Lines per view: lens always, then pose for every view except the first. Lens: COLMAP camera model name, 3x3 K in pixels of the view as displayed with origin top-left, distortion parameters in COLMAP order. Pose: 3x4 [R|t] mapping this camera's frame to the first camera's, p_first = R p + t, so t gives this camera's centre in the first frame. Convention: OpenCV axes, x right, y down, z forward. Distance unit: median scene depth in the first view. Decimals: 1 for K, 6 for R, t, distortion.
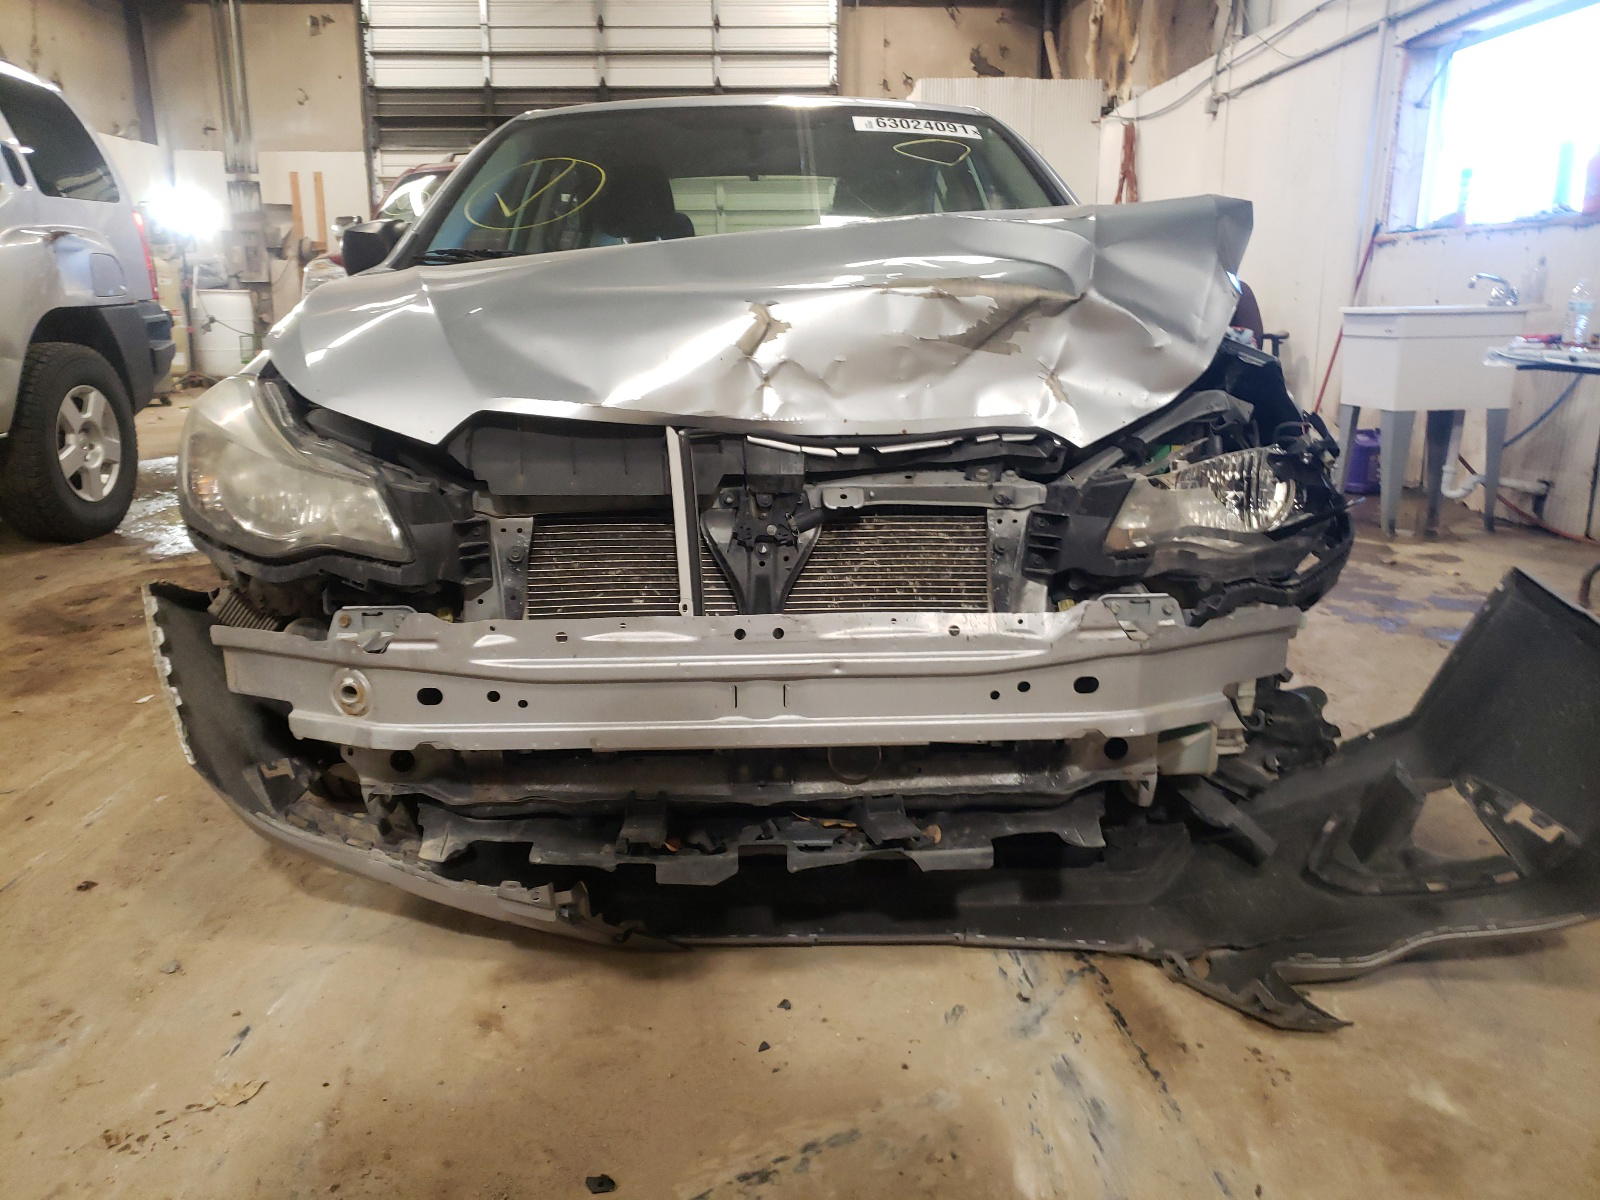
lens RADIAL K [[1236.6, 0, 800.0], [0, 1236.6, 600.0], [0, 0, 1]] dist [0.009325, 0.005306]
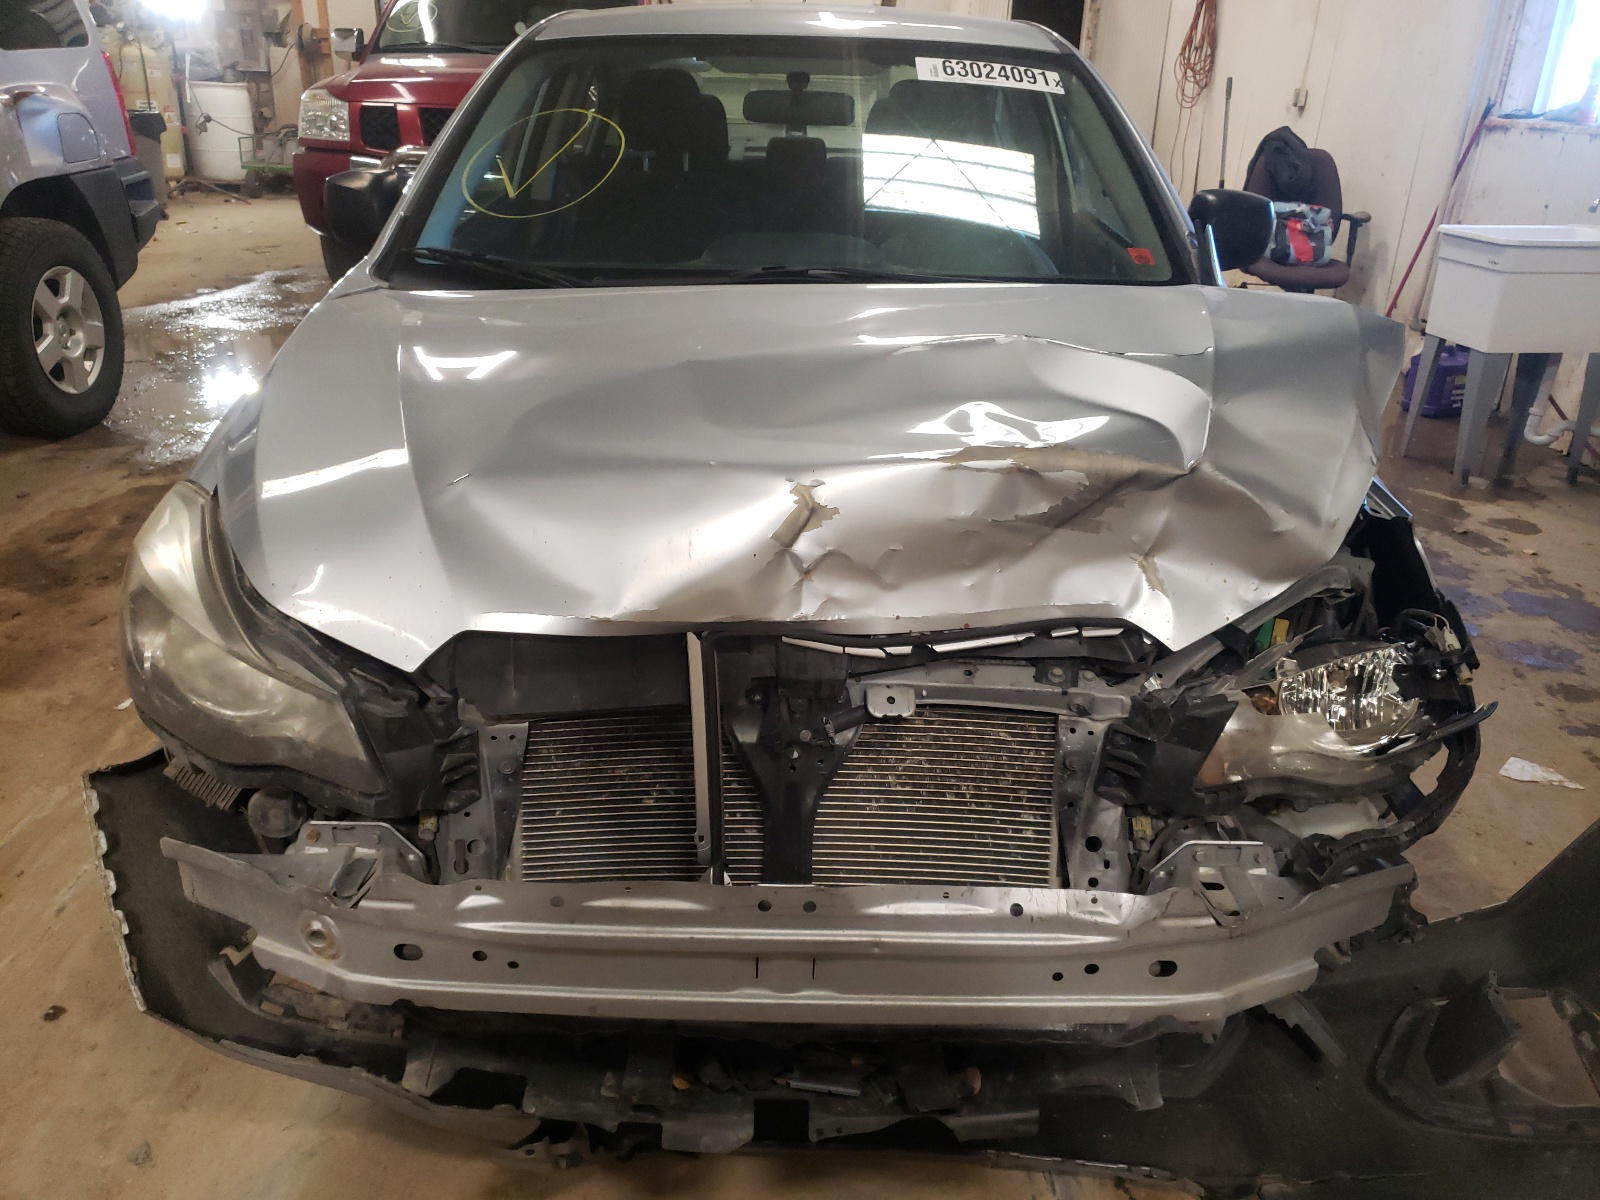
lens RADIAL K [[1245.2, 0, 800.2], [0, 1245.2, 614.9], [0, 0, 1]] dist [-0.029723, 0.062150]
pose [[0.999059, 0.042134, -0.010261, -0.020659], [-0.039727, 0.984121, 0.172997, -0.278595], [0.017388, -0.172427, 0.984869, 0.159521]]
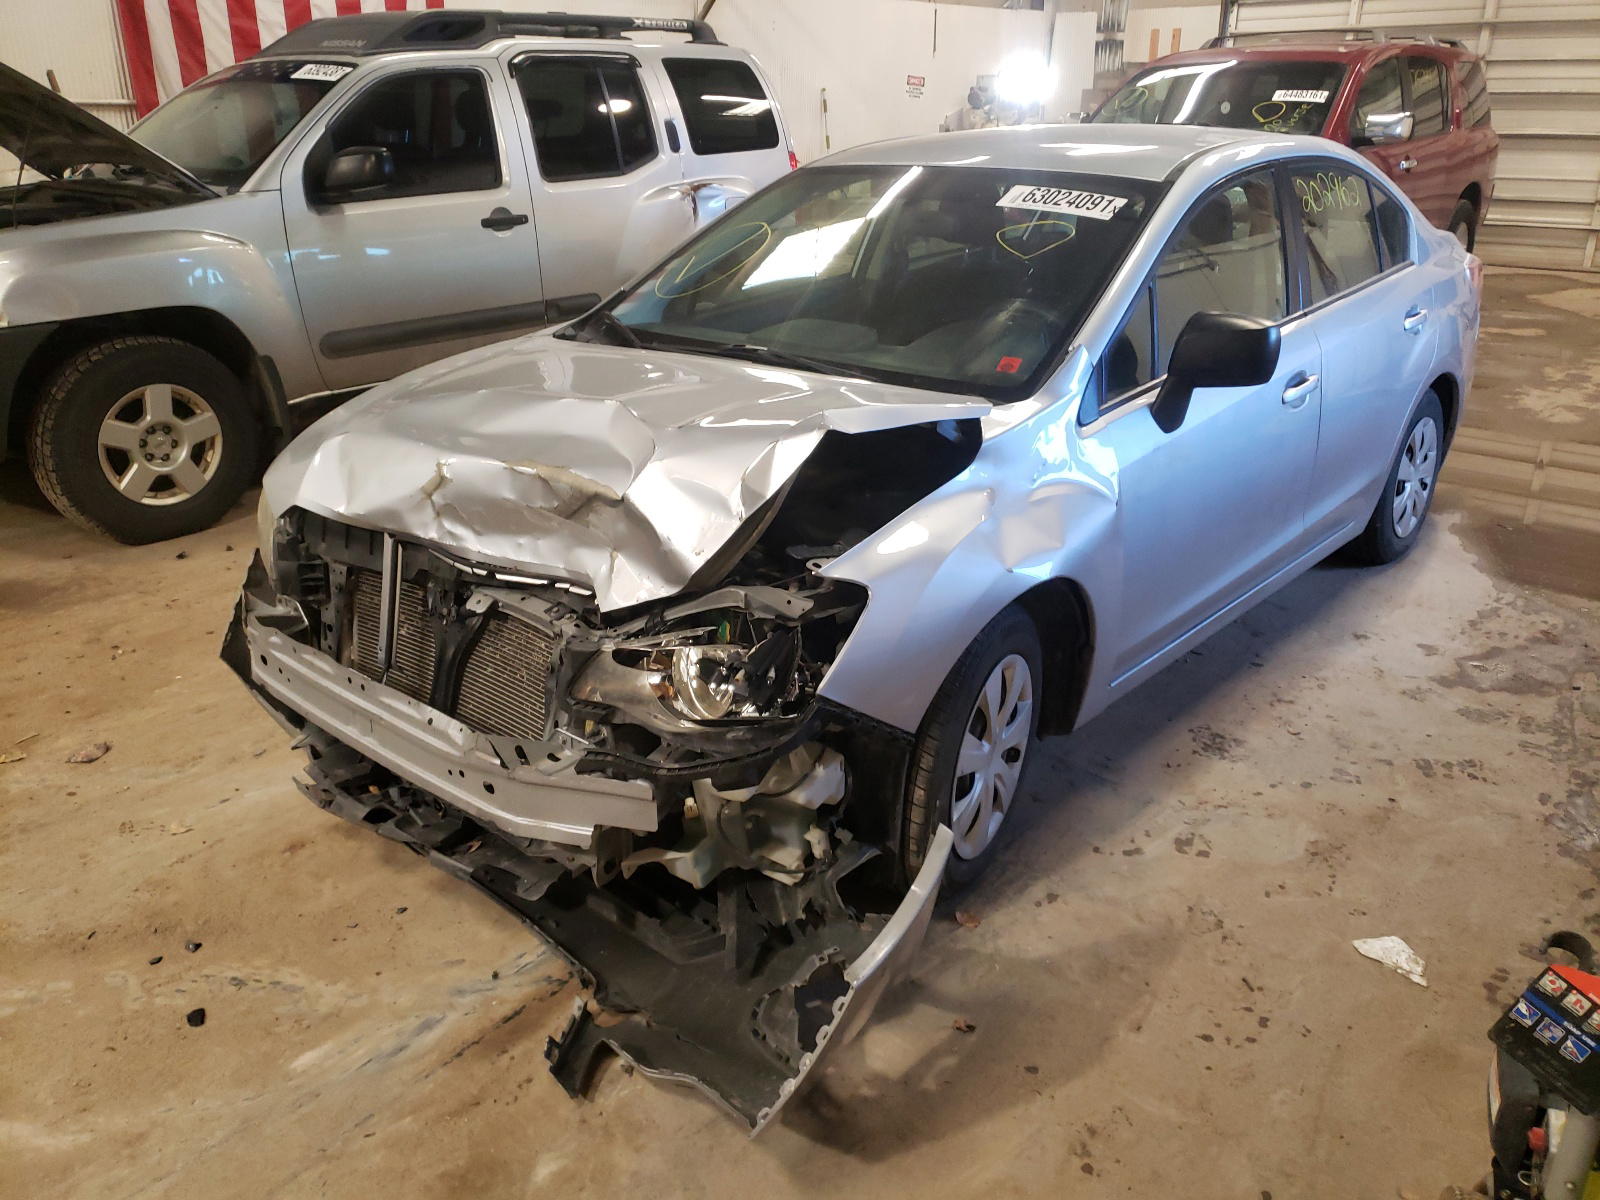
lens RADIAL K [[1236.6, 0, 800.0], [0, 1236.6, 600.0], [0, 0, 1]] dist [0.009325, 0.005306]
pose [[0.731388, 0.259700, -0.630577, 1.162022], [-0.165910, 0.964631, 0.204844, -0.425367], [0.661472, -0.045201, 0.748606, 0.169819]]
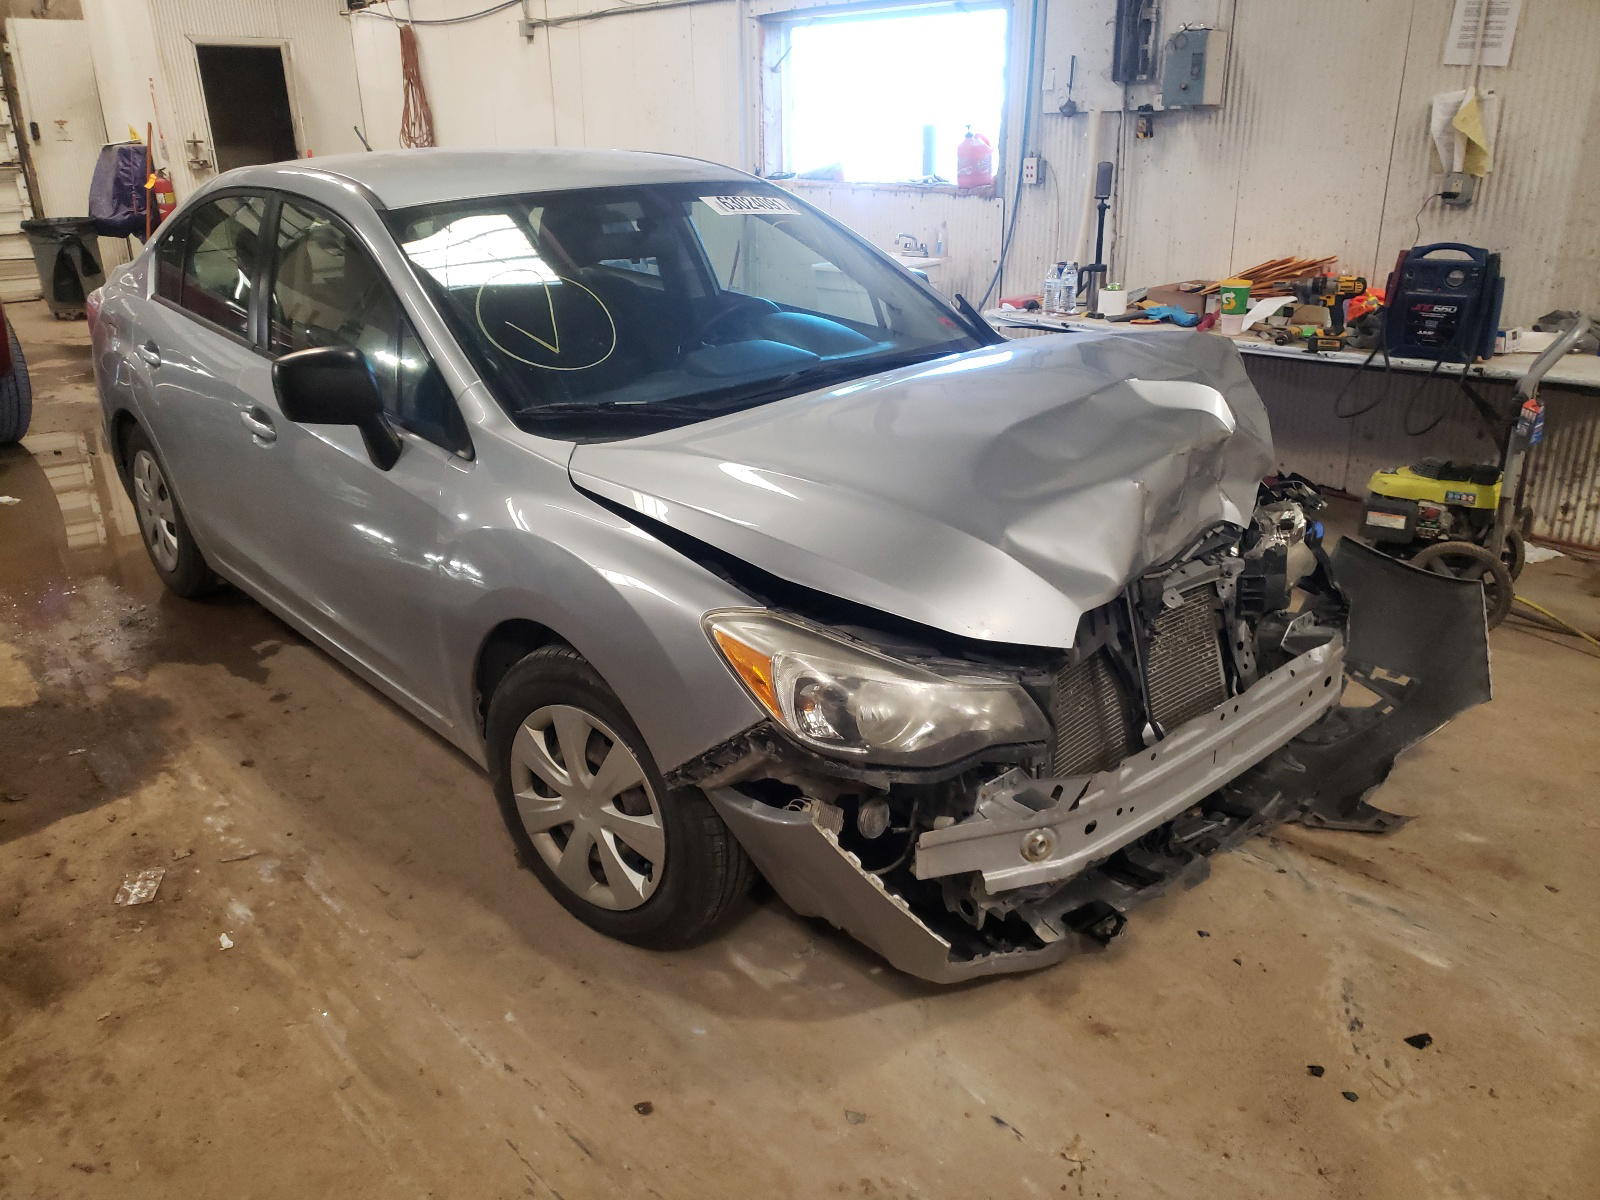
lens RADIAL K [[1224.6, 0, 783.3], [0, 1224.6, 597.8], [0, 0, 1]] dist [0.003052, -0.002333]
pose [[0.770005, -0.243649, 0.589685, -1.124599], [0.167791, 0.969011, 0.181281, -0.407365], [-0.615580, -0.040644, 0.787025, 0.139169]]
